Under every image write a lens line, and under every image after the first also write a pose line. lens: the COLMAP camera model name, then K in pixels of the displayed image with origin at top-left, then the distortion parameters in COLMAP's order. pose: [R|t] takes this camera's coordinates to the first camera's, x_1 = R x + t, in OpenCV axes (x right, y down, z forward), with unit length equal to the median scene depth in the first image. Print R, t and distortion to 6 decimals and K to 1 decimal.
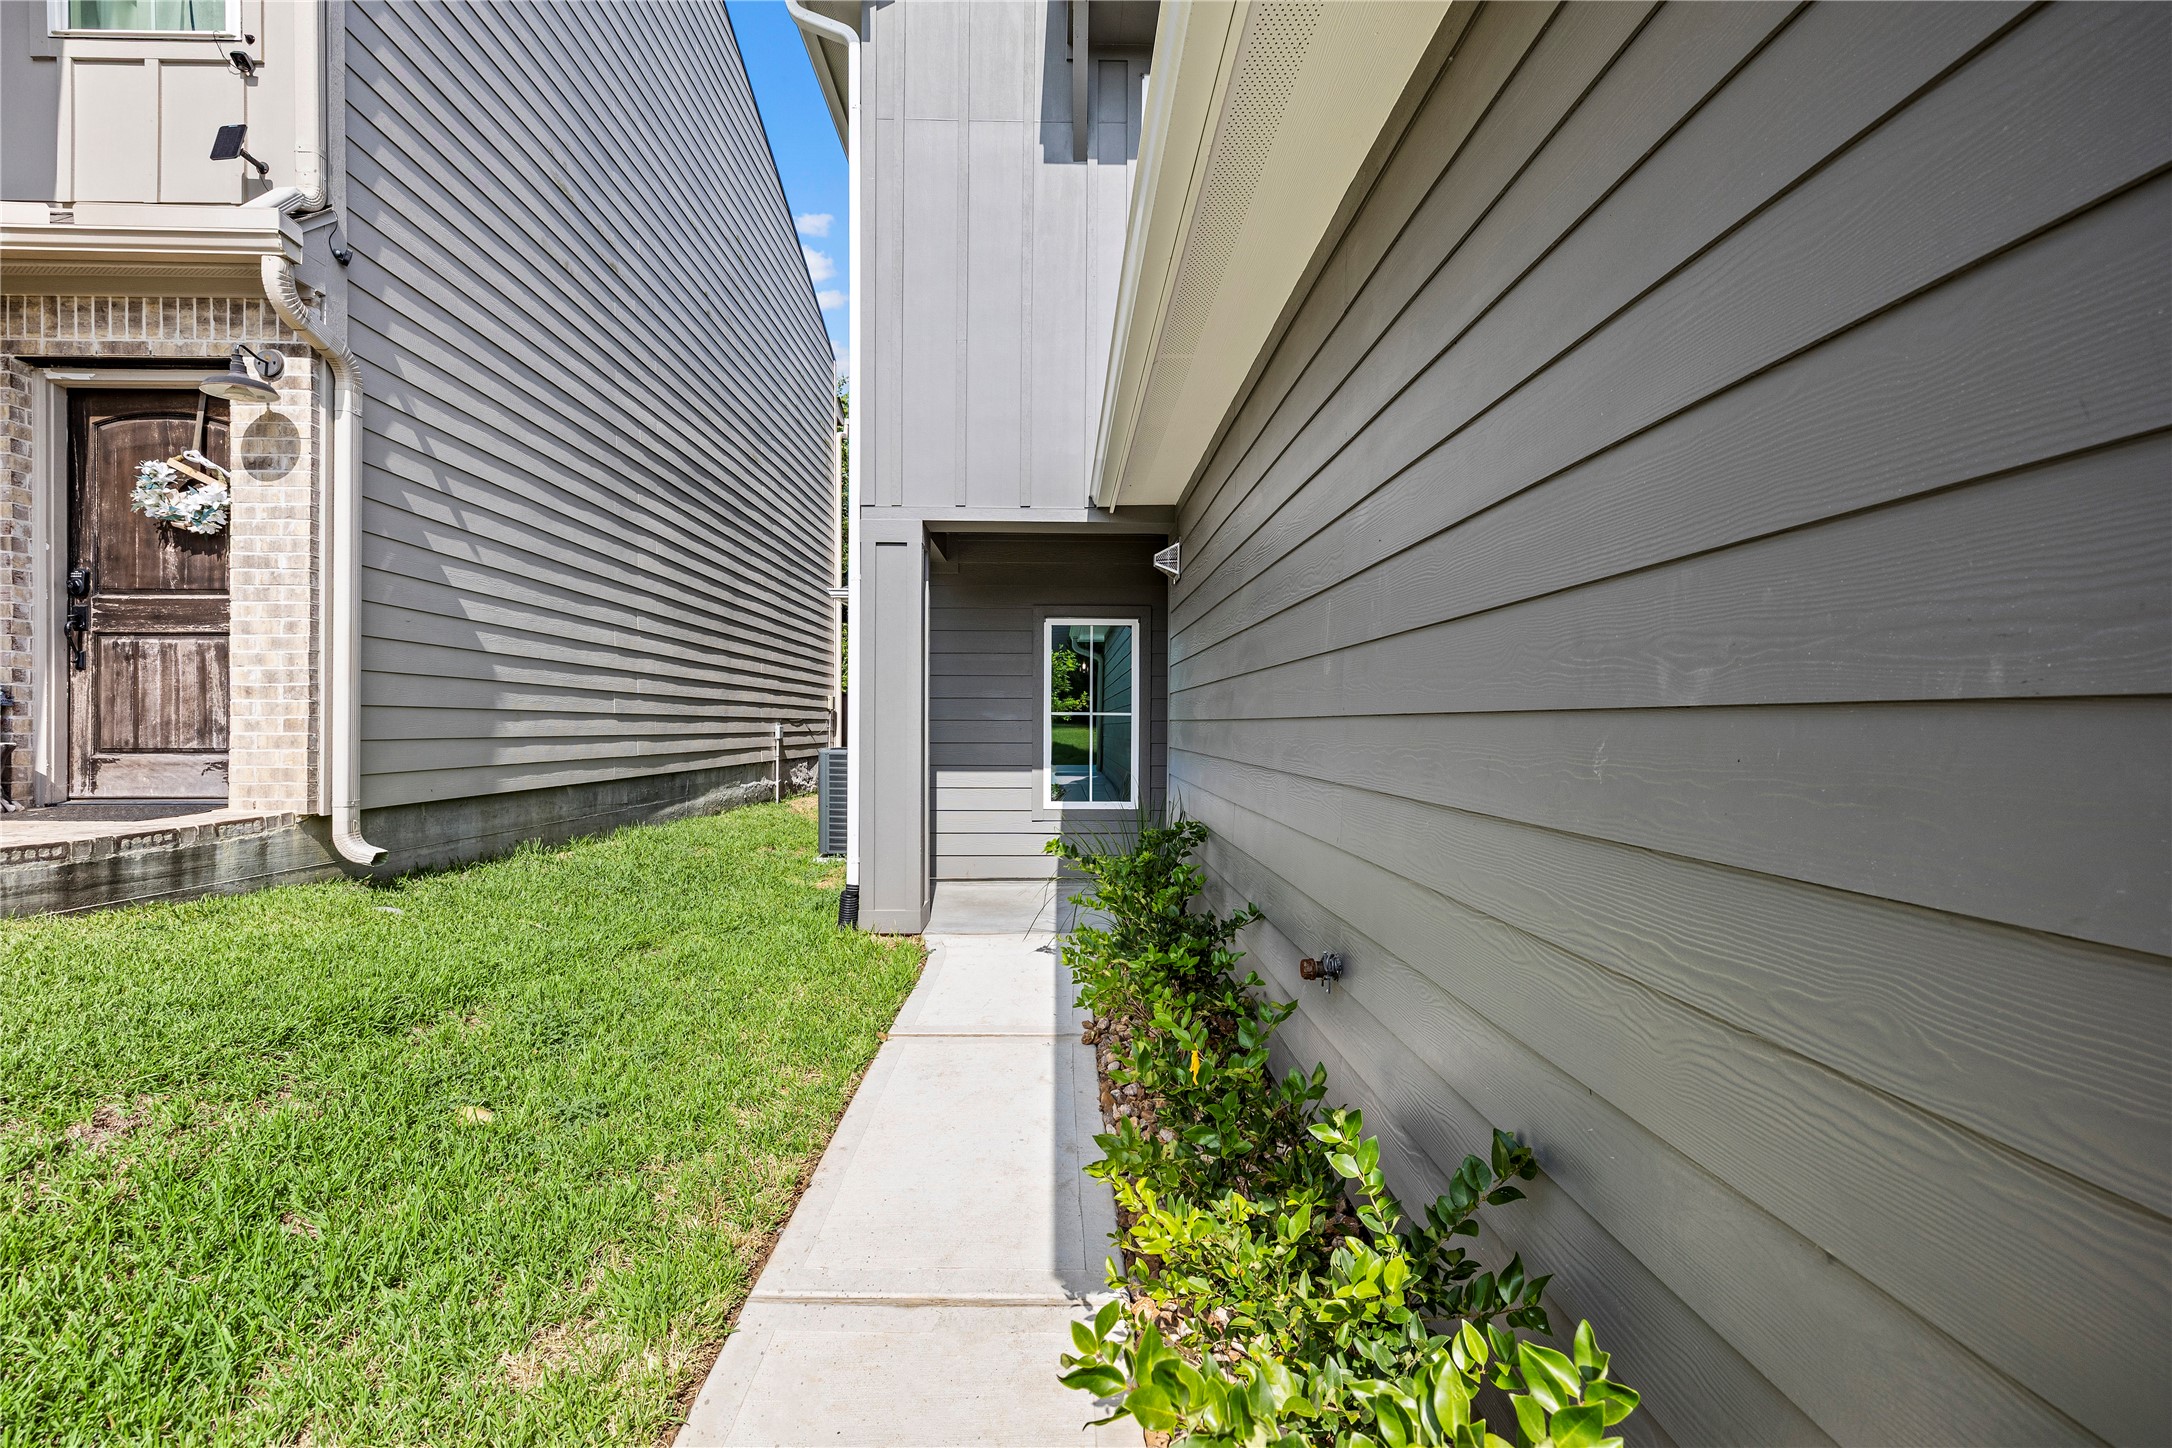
lens RADIAL K [[930.5, 0, 1071.0], [0, 930.5, 726.4], [0, 0, 1]] dist [0.003088, -0.000730]
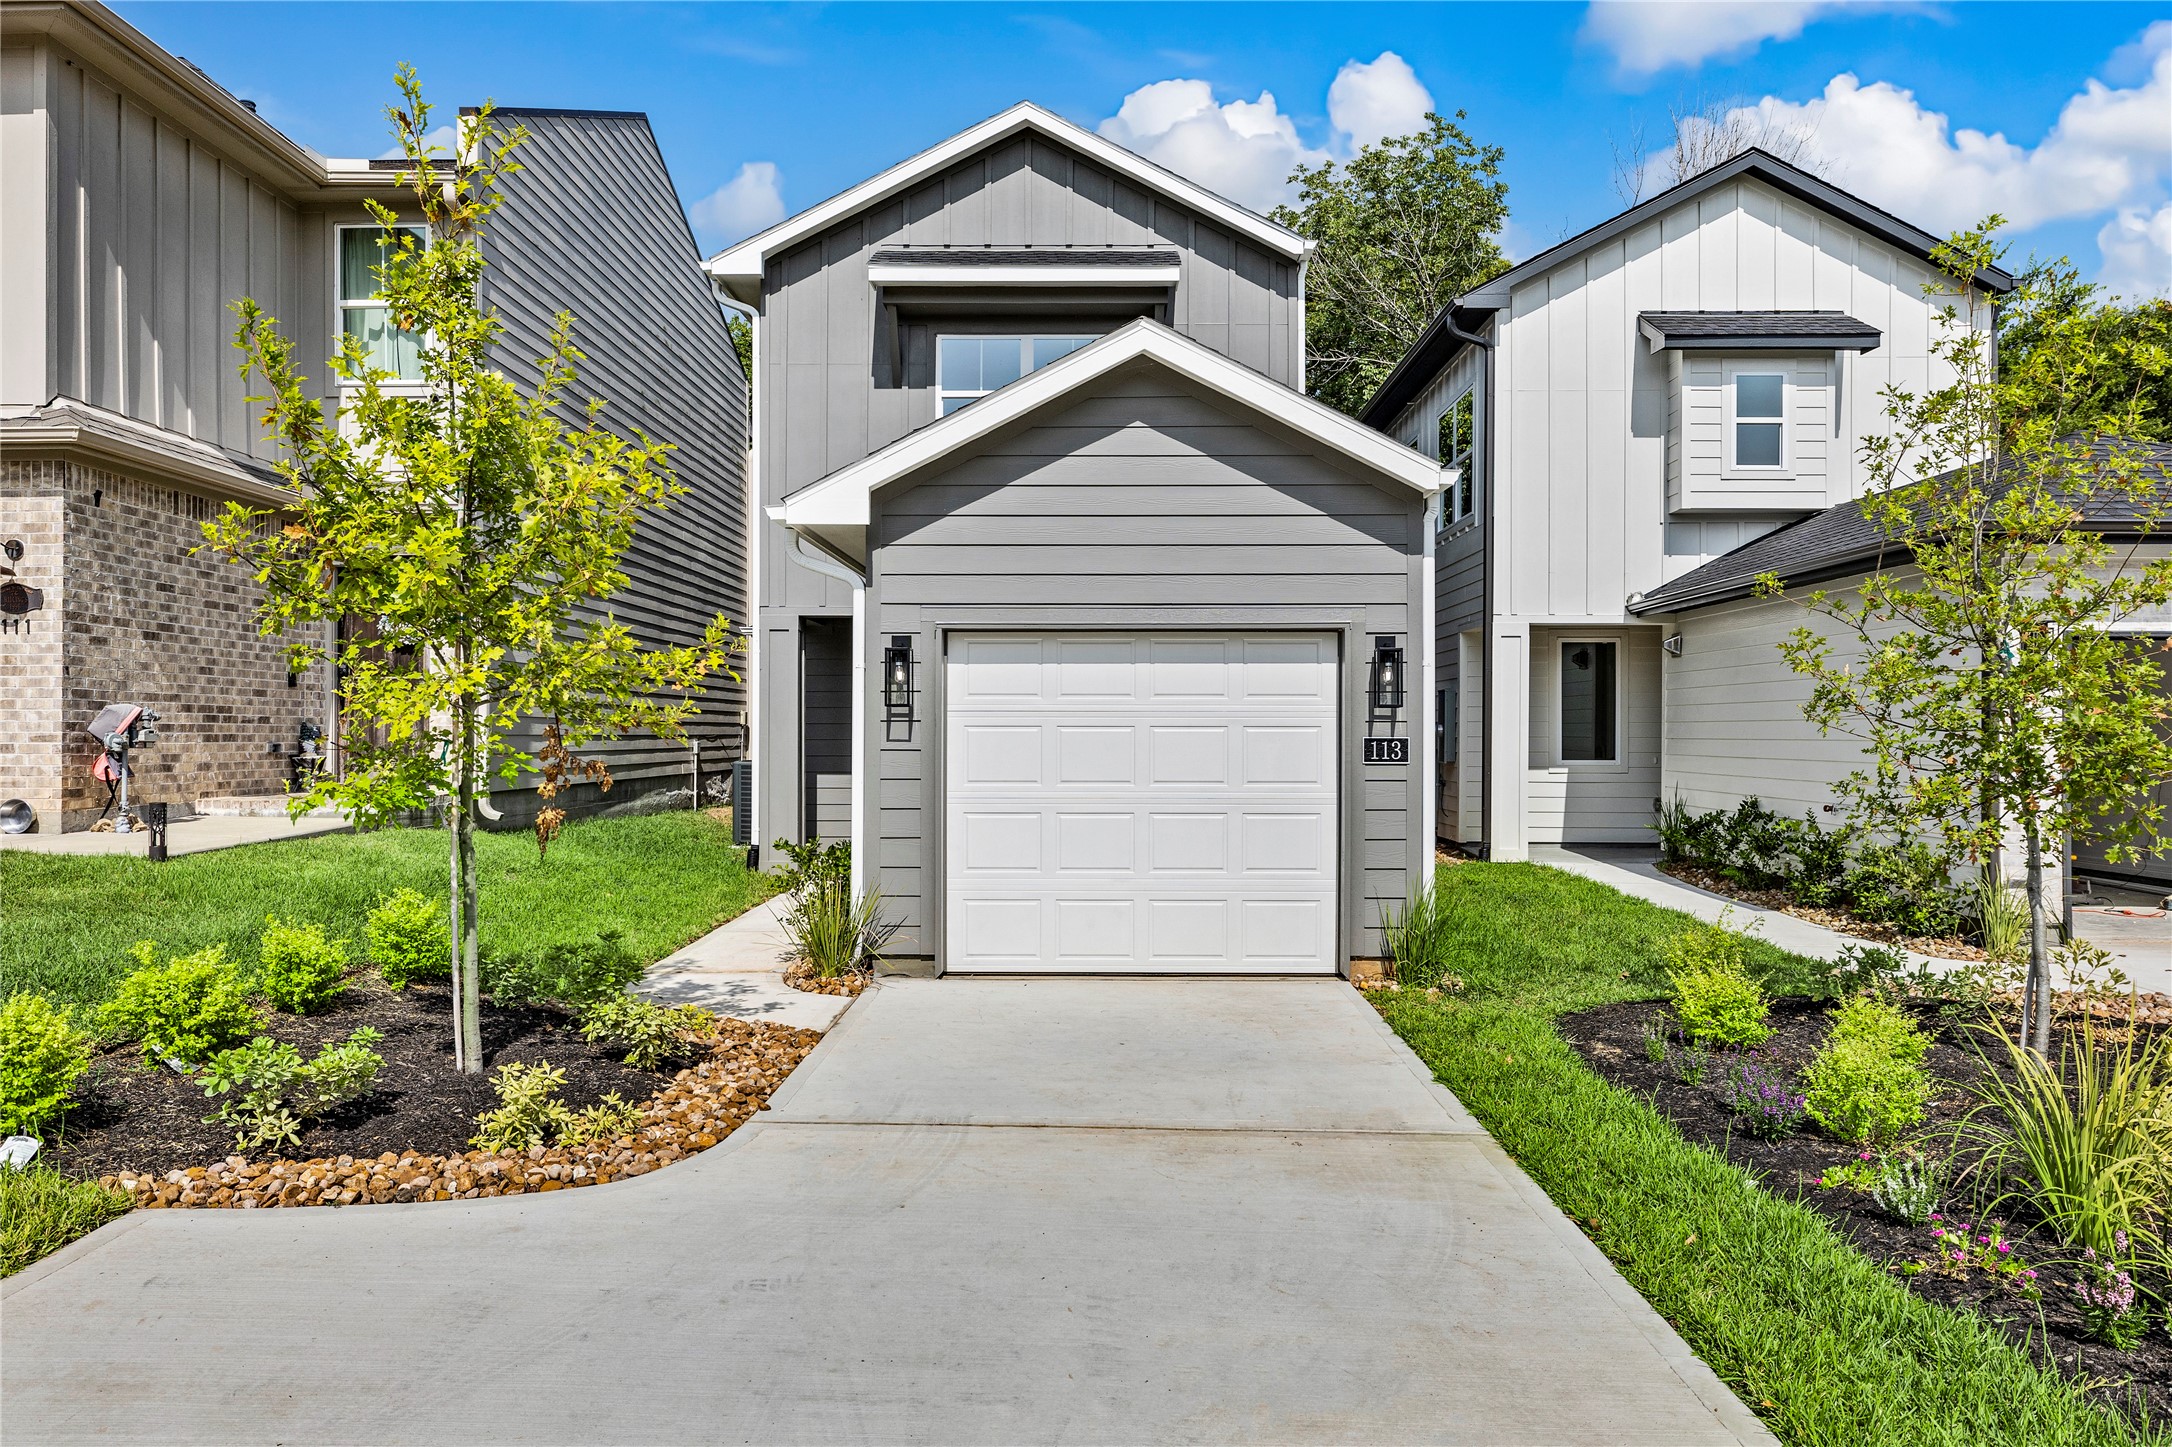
lens RADIAL K [[1463.5, 0, 1076.9], [0, 1463.5, 720.4], [0, 0, 1]] dist [0.004448, -0.004917]
pose [[0.999511, -0.003084, -0.031101, 0.501502], [0.002805, 0.999956, -0.008995, -0.022941], [0.031127, 0.008903, 0.999476, -1.892005]]
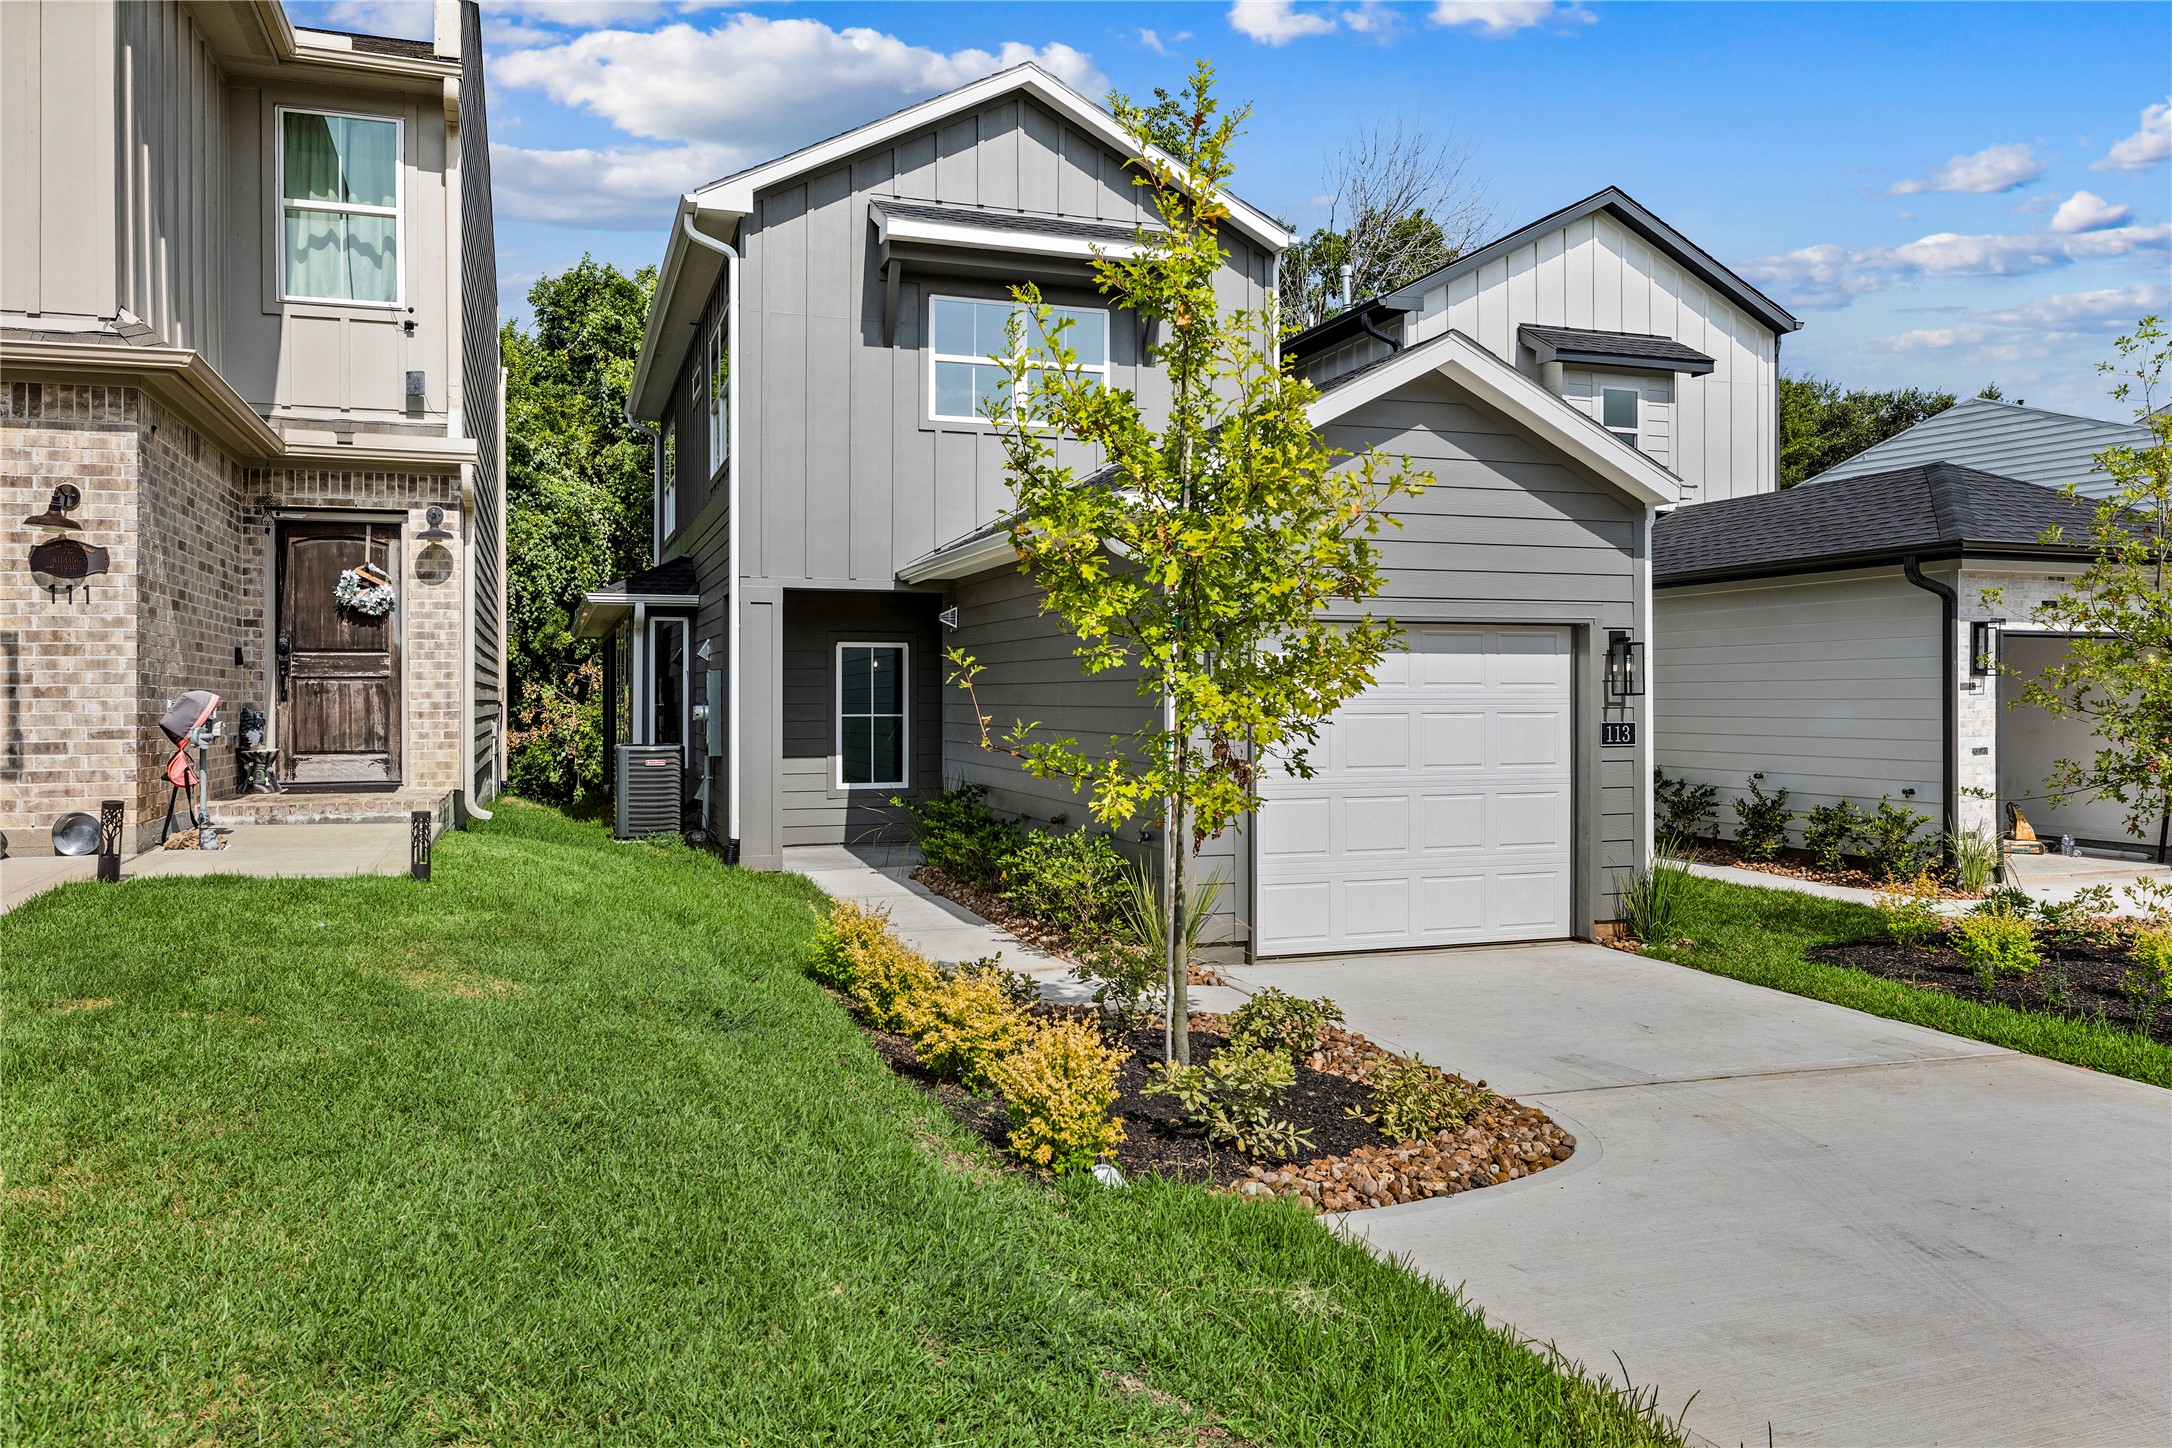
lens RADIAL K [[1567.7, 0, 1088.3], [0, 1567.7, 682.8], [0, 0, 1]] dist [-0.004497, 0.003489]
pose [[0.950251, -0.003070, 0.311469, -0.599260], [0.006385, 0.999933, -0.009623, -0.057069], [-0.311419, 0.011133, 0.950208, -1.888693]]
